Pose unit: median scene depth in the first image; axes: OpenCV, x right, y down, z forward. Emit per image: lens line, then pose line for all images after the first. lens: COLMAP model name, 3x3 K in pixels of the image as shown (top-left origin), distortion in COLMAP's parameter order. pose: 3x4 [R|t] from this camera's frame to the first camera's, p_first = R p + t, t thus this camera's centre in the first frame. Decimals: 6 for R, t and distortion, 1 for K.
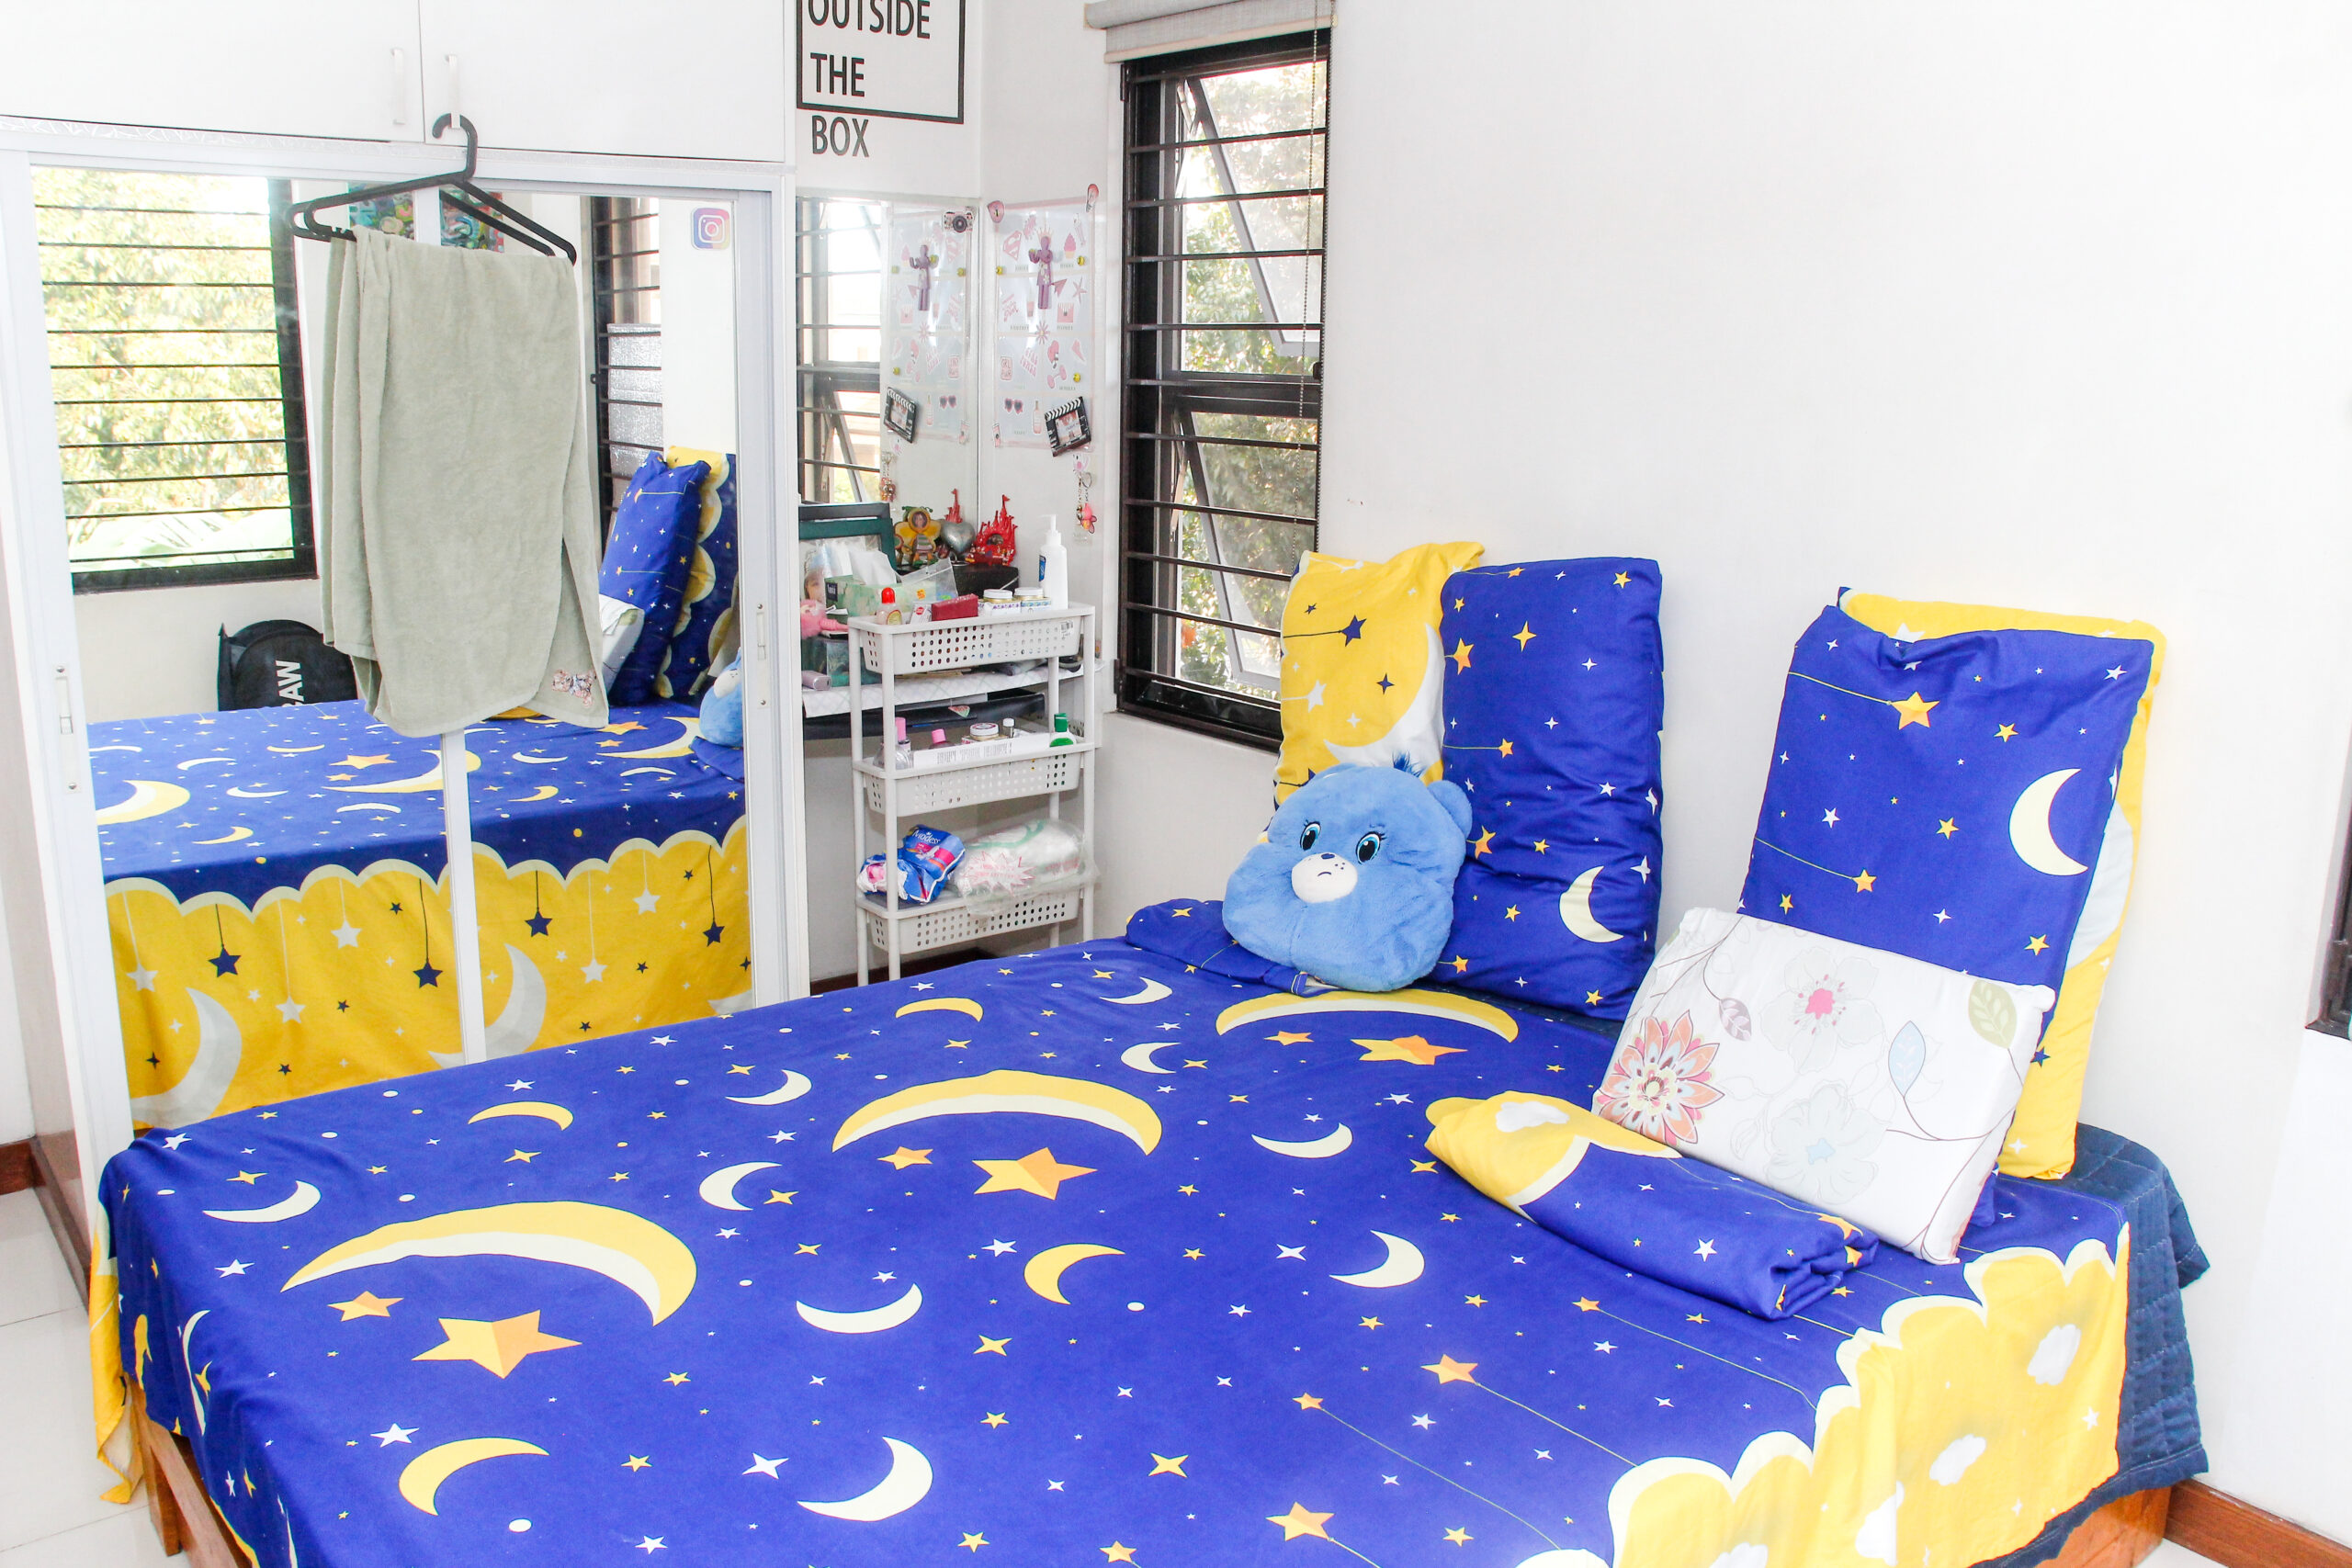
lens RADIAL K [[1950.6, 0, 1167.2], [0, 1950.6, 789.1], [0, 0, 1]] dist [-0.100687, 0.003643]
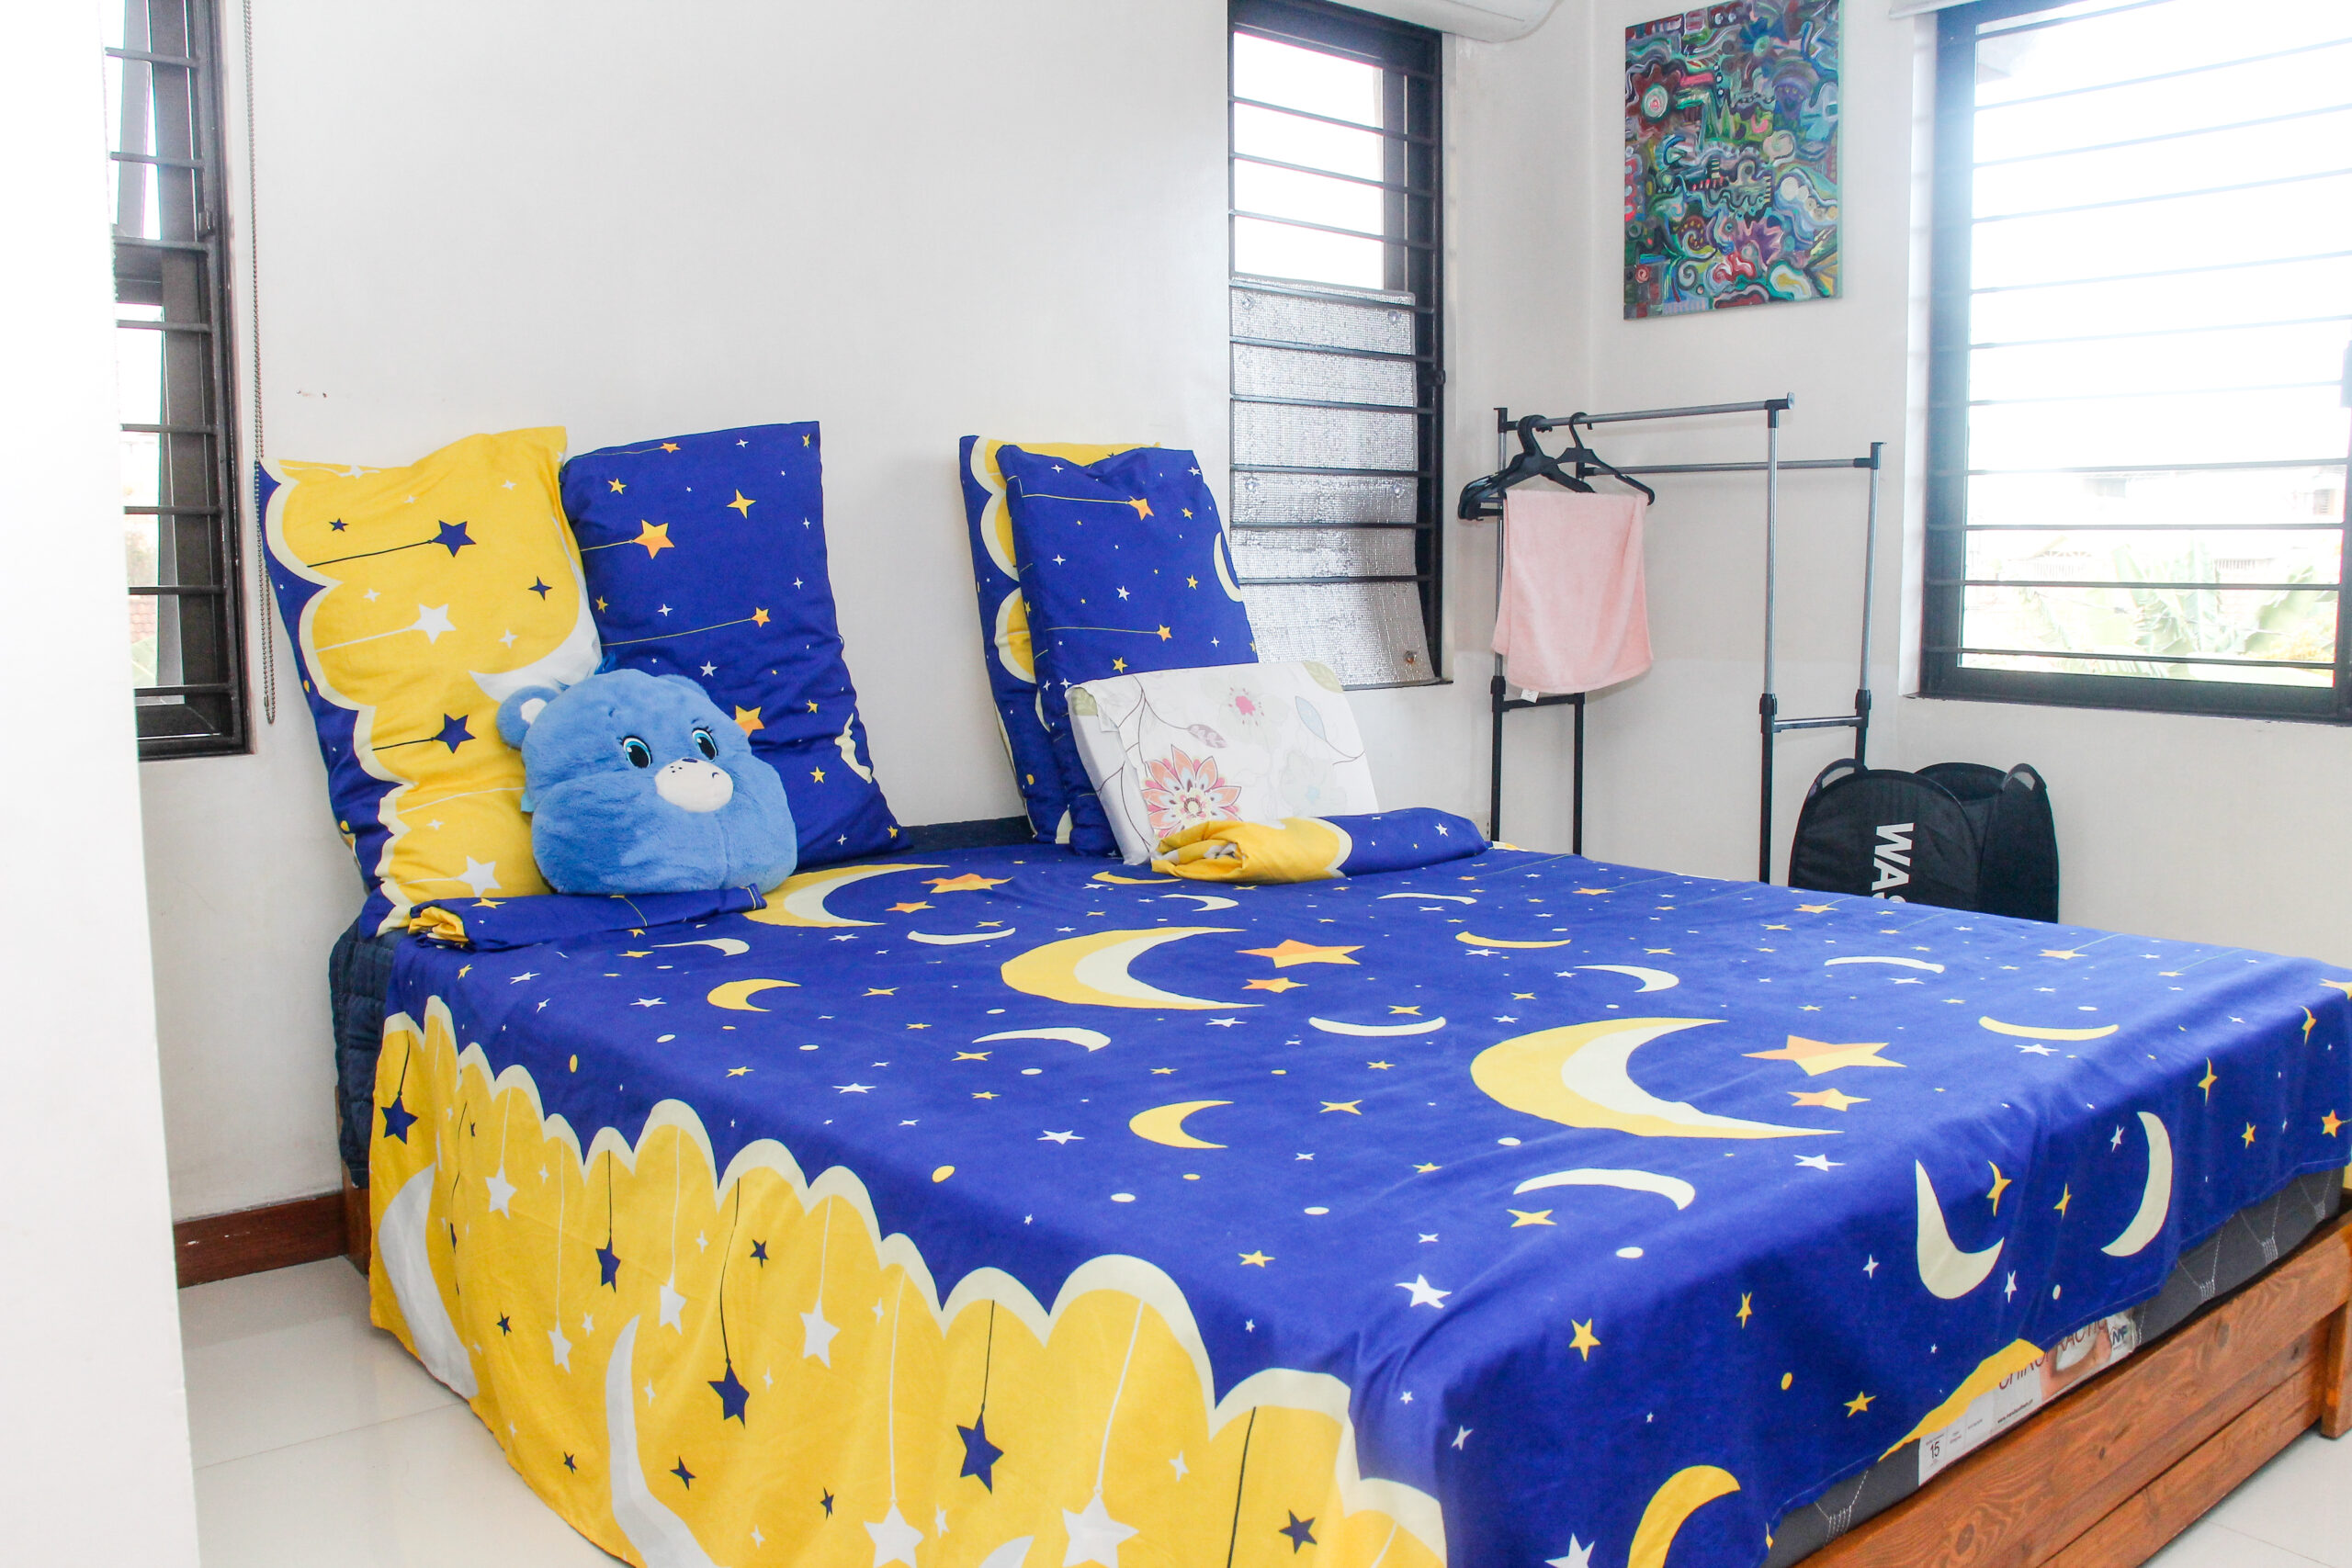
lens RADIAL K [[1950.6, 0, 1165.2], [0, 1950.6, 783.2], [0, 0, 1]] dist [-0.100687, 0.003643]
pose [[-0.020558, -0.127833, 0.991583, -0.823594], [0.225027, 0.965753, 0.129168, -0.021207], [-0.974136, 0.225788, 0.008912, 0.837449]]
